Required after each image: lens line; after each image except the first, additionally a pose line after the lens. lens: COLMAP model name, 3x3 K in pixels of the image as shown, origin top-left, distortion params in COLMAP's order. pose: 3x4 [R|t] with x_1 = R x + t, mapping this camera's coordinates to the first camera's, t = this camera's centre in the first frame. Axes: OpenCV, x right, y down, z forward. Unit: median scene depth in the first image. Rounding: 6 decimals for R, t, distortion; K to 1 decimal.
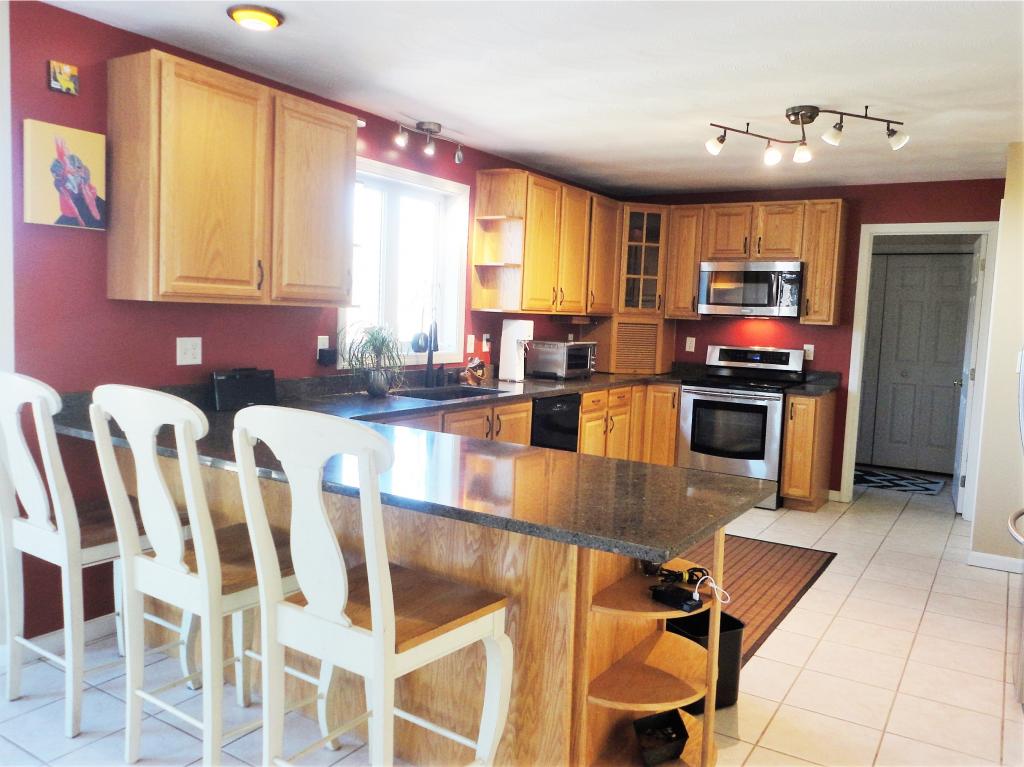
lens RADIAL K [[748.0, 0, 530.3], [0, 748.0, 389.5], [0, 0, 1]] dist [0.001671, -0.000781]
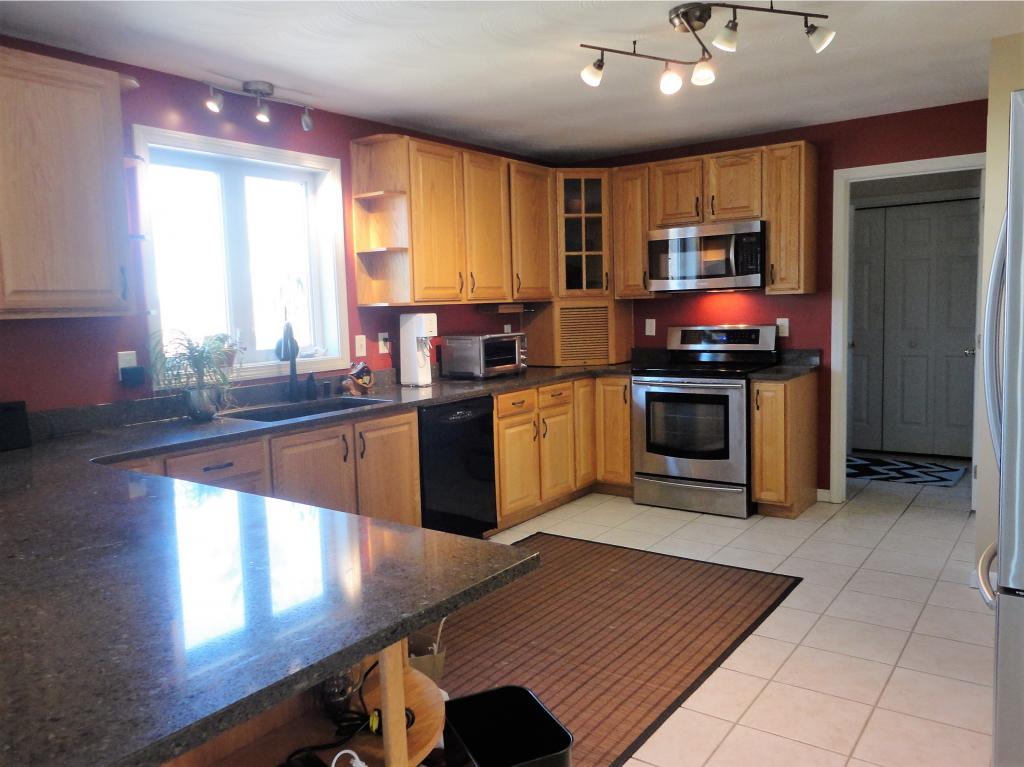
lens RADIAL K [[748.0, 0, 519.3], [0, 748.0, 389.3], [0, 0, 1]] dist [0.001671, -0.000781]
pose [[0.995697, -0.062482, -0.068429, 0.145849], [0.063258, 0.997955, 0.009229, -0.007539], [0.067712, -0.013518, 0.997613, 0.153055]]
